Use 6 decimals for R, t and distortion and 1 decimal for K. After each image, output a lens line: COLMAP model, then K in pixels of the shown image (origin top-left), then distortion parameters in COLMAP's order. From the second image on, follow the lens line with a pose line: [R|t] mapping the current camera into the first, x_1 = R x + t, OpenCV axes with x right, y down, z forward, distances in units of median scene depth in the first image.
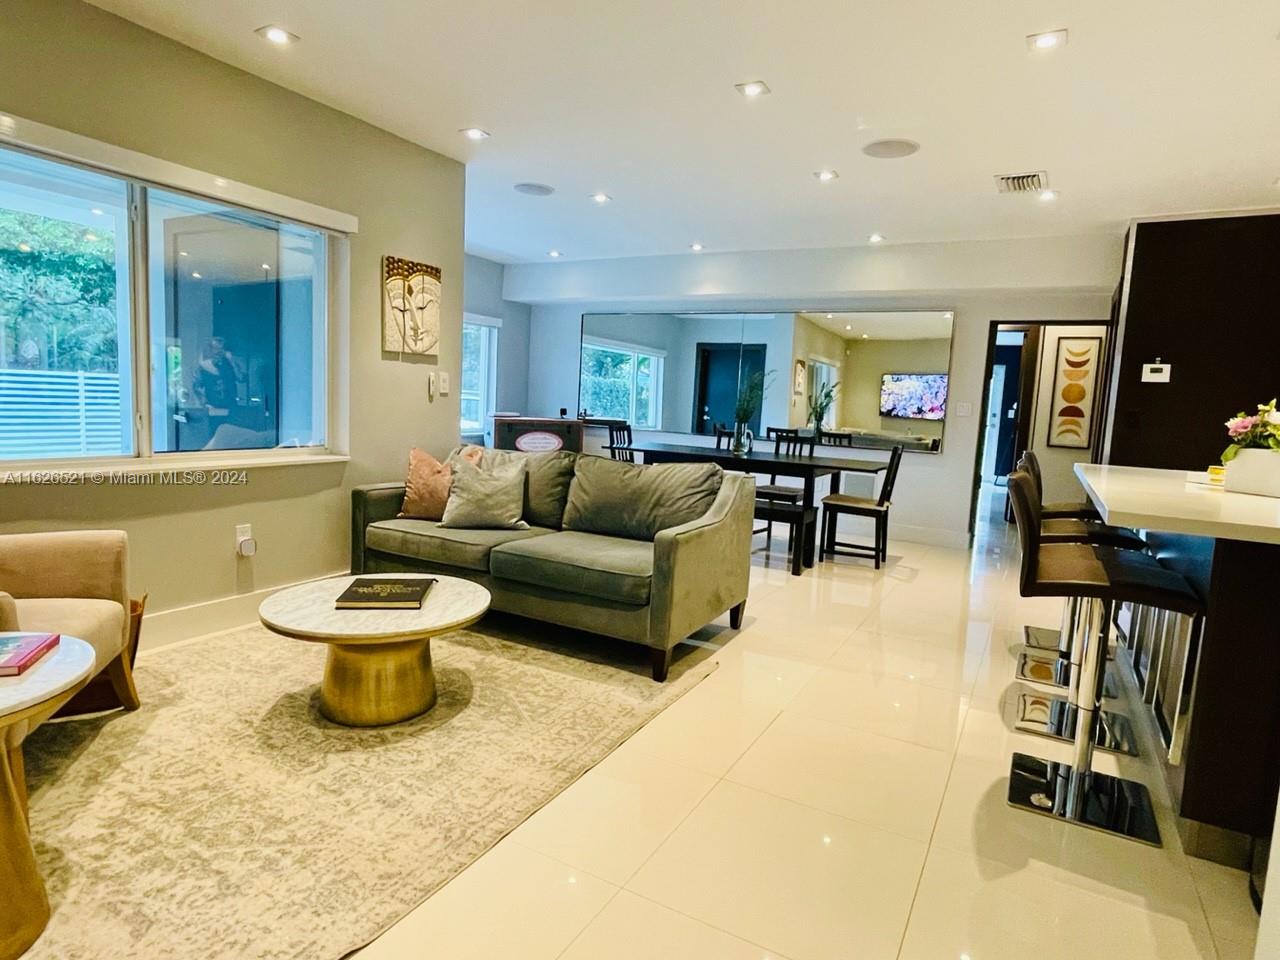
lens RADIAL K [[726.7, 0, 640.3], [0, 726.7, 480.5], [0, 0, 1]] dist [-0.000043, -0.001732]
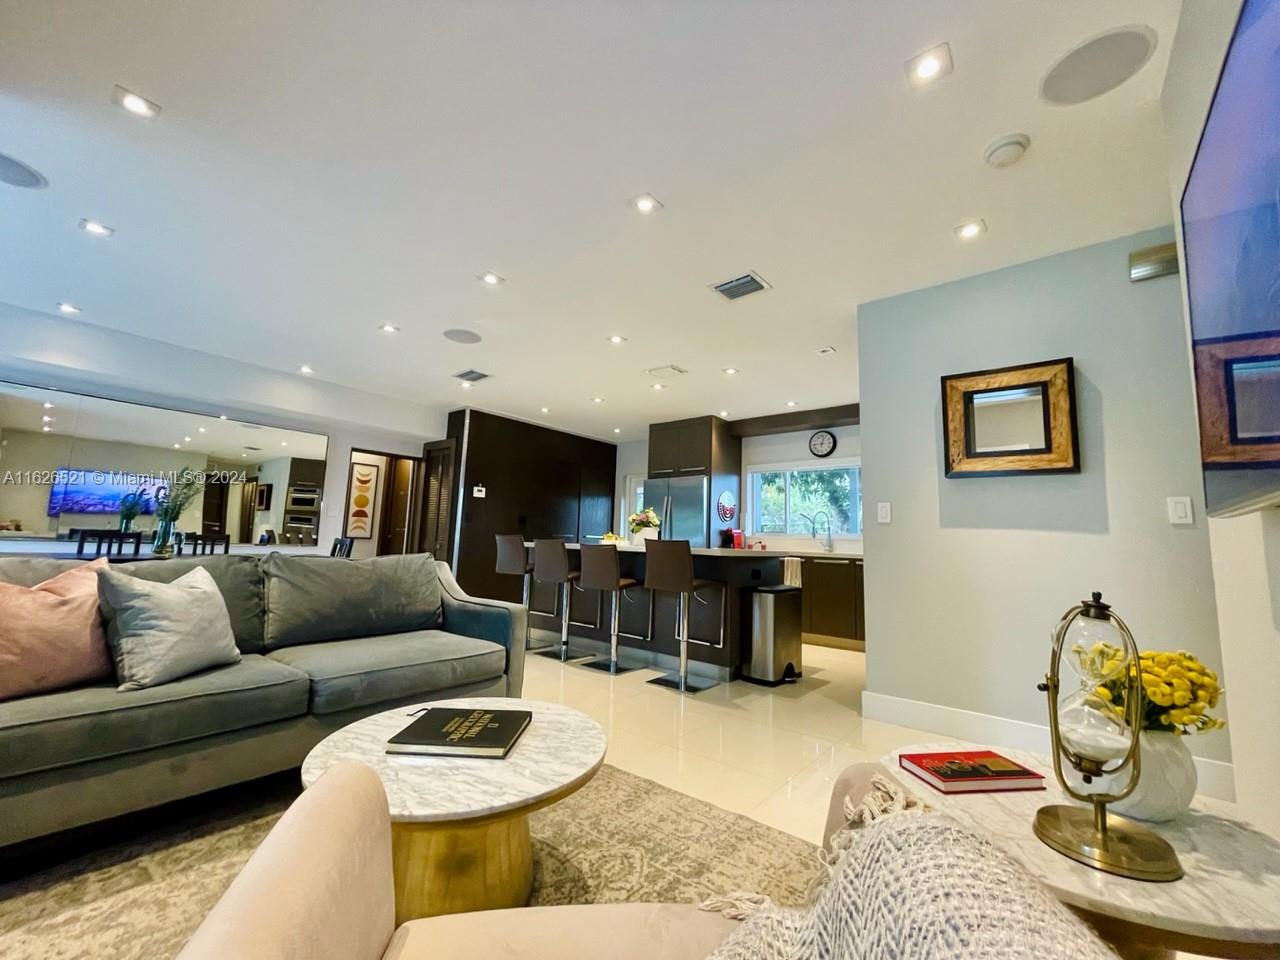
lens RADIAL K [[520.1, 0, 632.4], [0, 520.1, 480.5], [0, 0, 1]] dist [-0.001732, -0.000028]
pose [[0.185640, 0.071894, 0.979984, -0.576006], [0.089558, 0.991931, -0.089736, -0.029809], [-0.978528, 0.104424, 0.177703, 0.454586]]
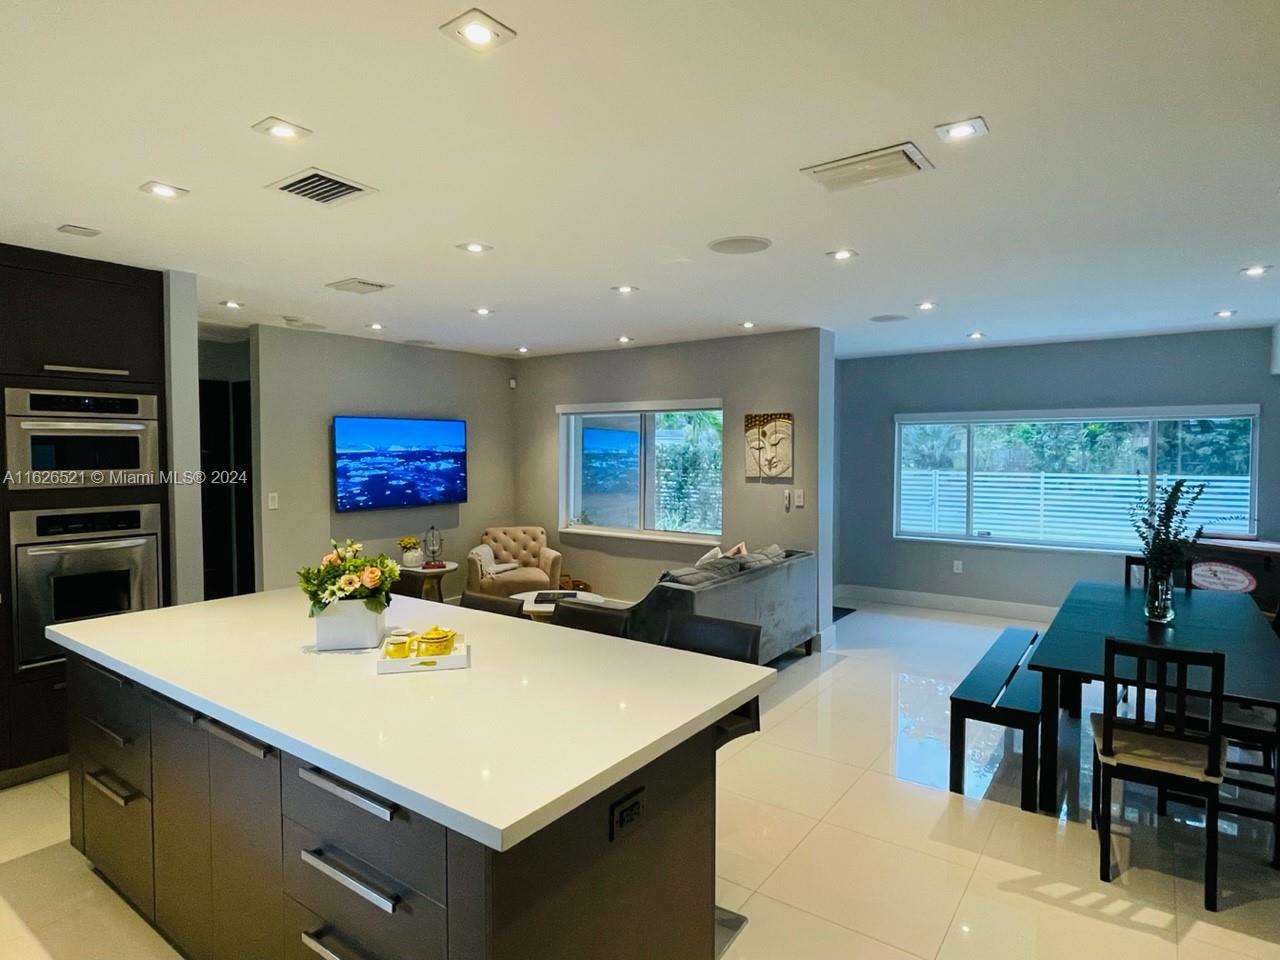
lens RADIAL K [[726.7, 0, 644.2], [0, 726.7, 475.4], [0, 0, 1]] dist [-0.000043, -0.001732]
pose [[-0.121947, -0.001156, -0.992536, 1.113500], [-0.099486, 0.994977, 0.011065, -0.170742], [0.987538, 0.100093, -0.121450, 0.936433]]
